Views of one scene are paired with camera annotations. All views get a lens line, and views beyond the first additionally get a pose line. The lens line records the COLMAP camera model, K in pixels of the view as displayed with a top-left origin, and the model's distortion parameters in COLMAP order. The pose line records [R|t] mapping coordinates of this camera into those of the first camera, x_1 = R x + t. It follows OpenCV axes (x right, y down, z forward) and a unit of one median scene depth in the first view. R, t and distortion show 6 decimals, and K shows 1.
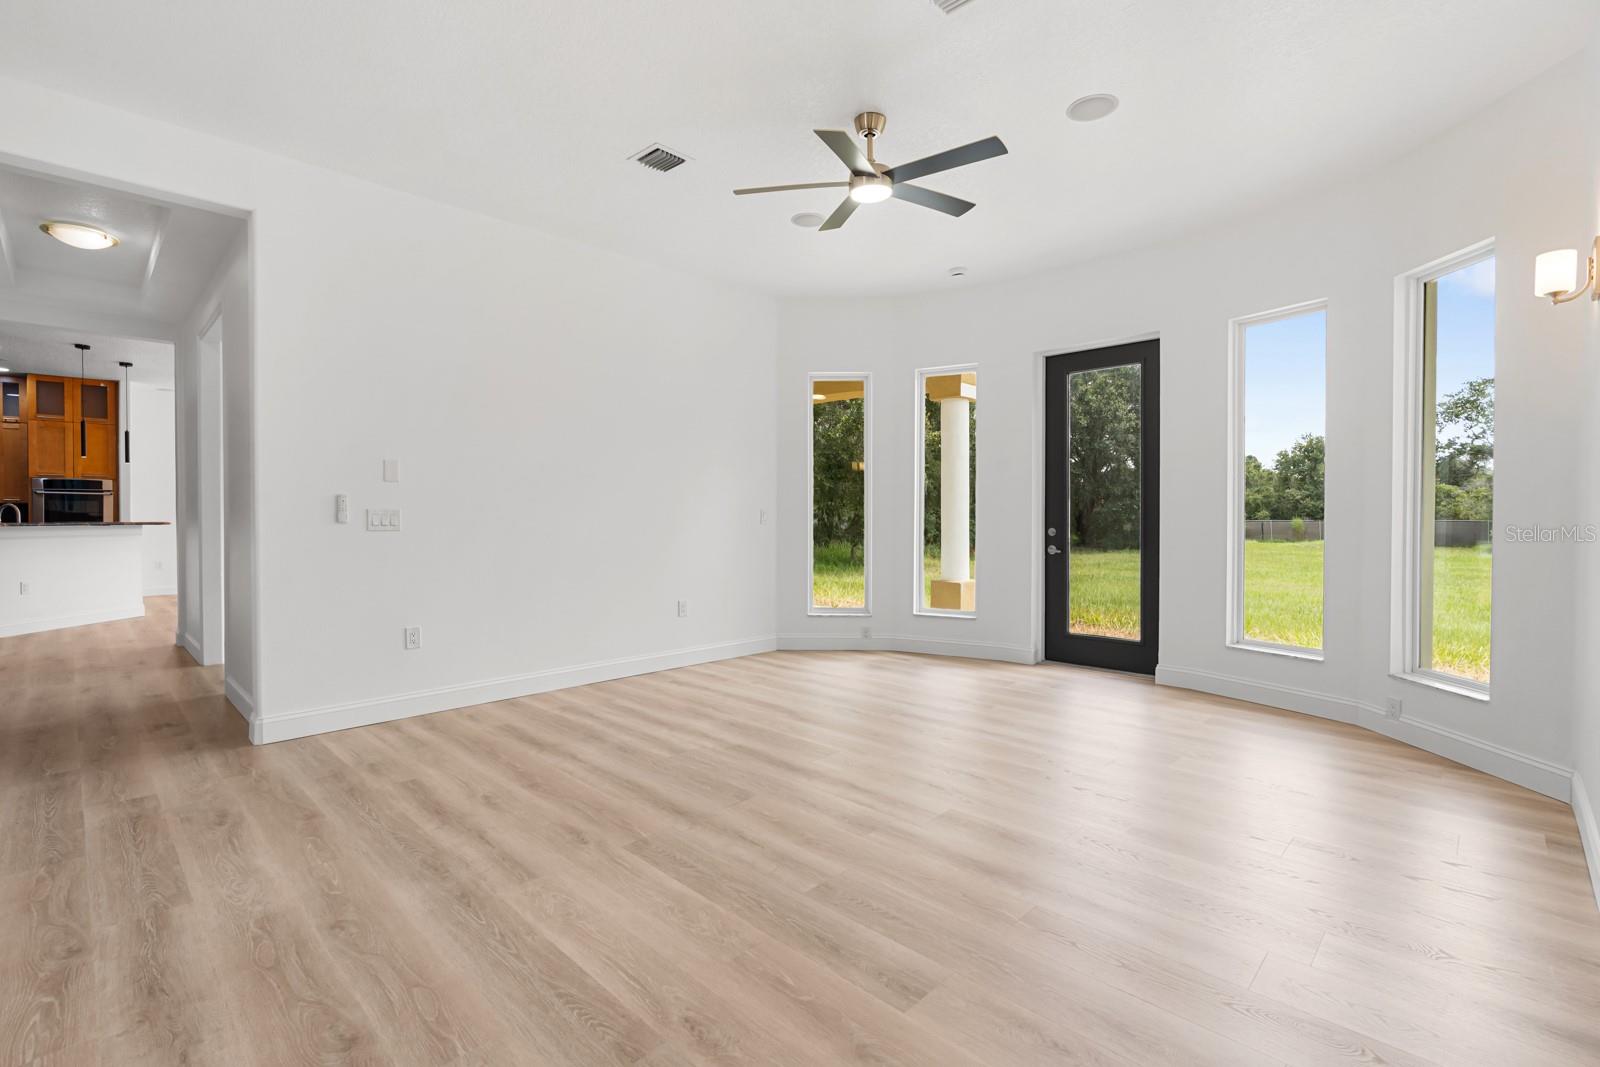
lens RADIAL K [[727.4, 0, 800.0], [0, 727.4, 525.5], [0, 0, 1]] dist [-0.008132, 0.000477]
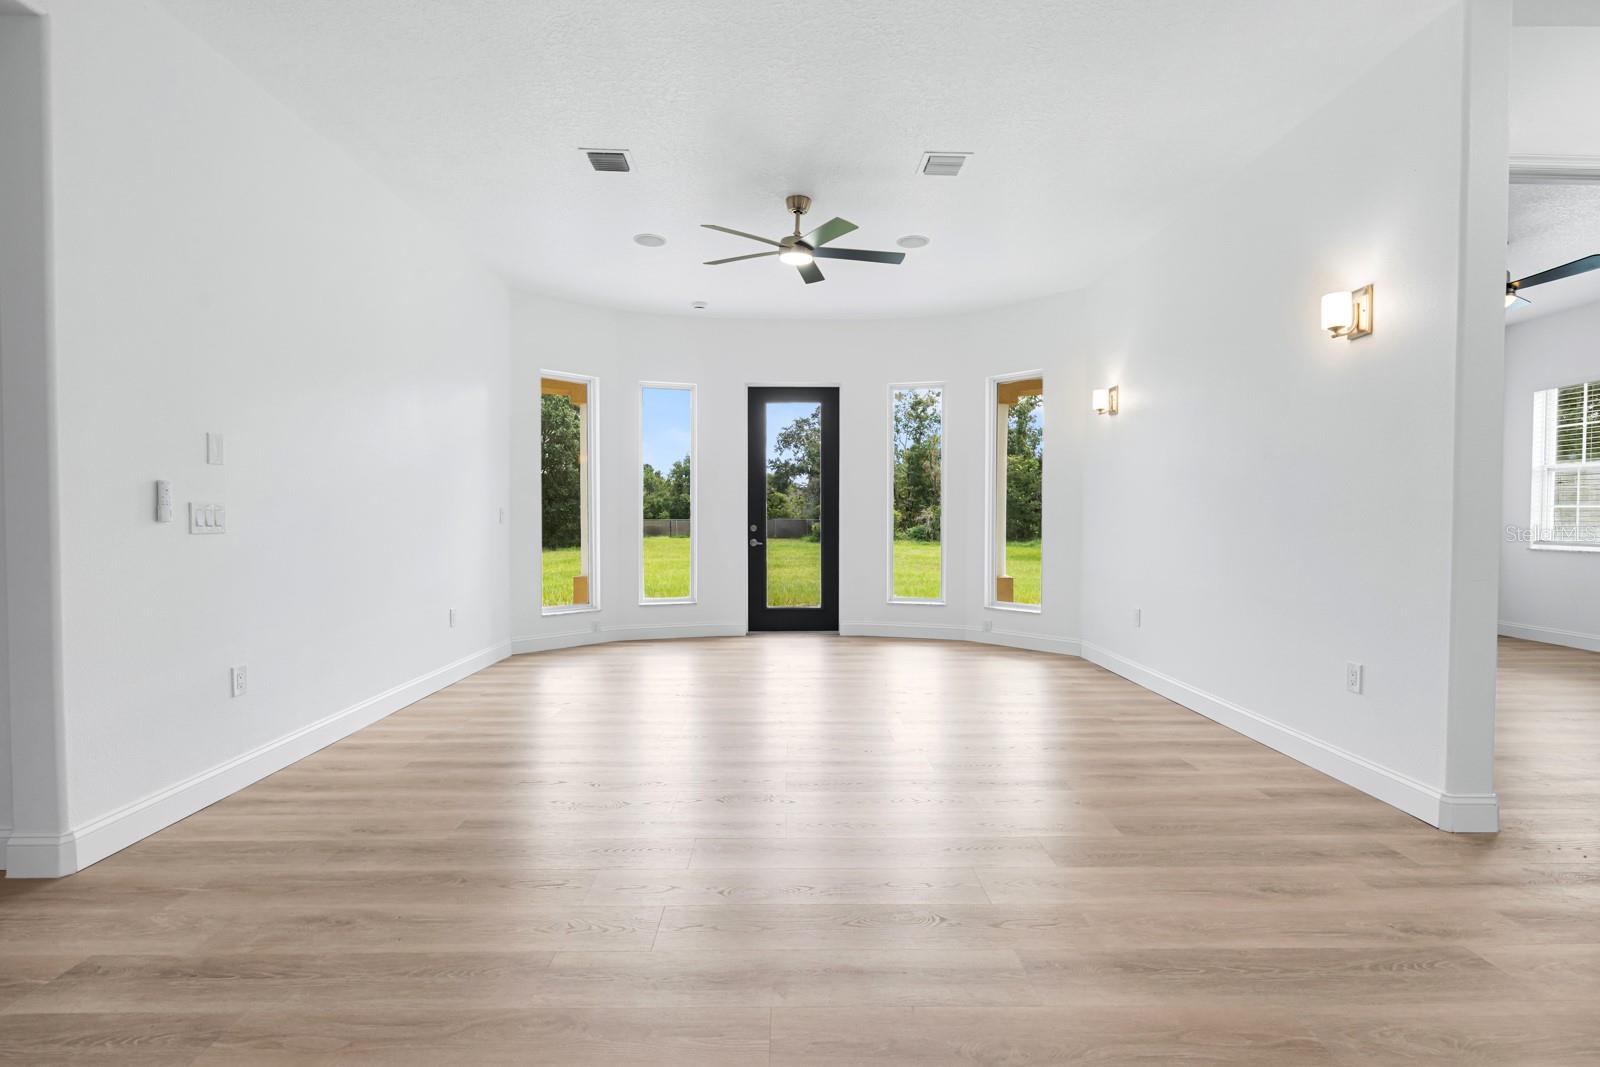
lens RADIAL K [[734.6, 0, 791.8], [0, 734.6, 529.6], [0, 0, 1]] dist [-0.001039, 0.000436]
pose [[0.701104, -0.010549, 0.712981, -0.514590], [0.006524, 0.999944, 0.008379, 0.000930], [-0.713029, -0.001223, 0.701134, 0.069499]]
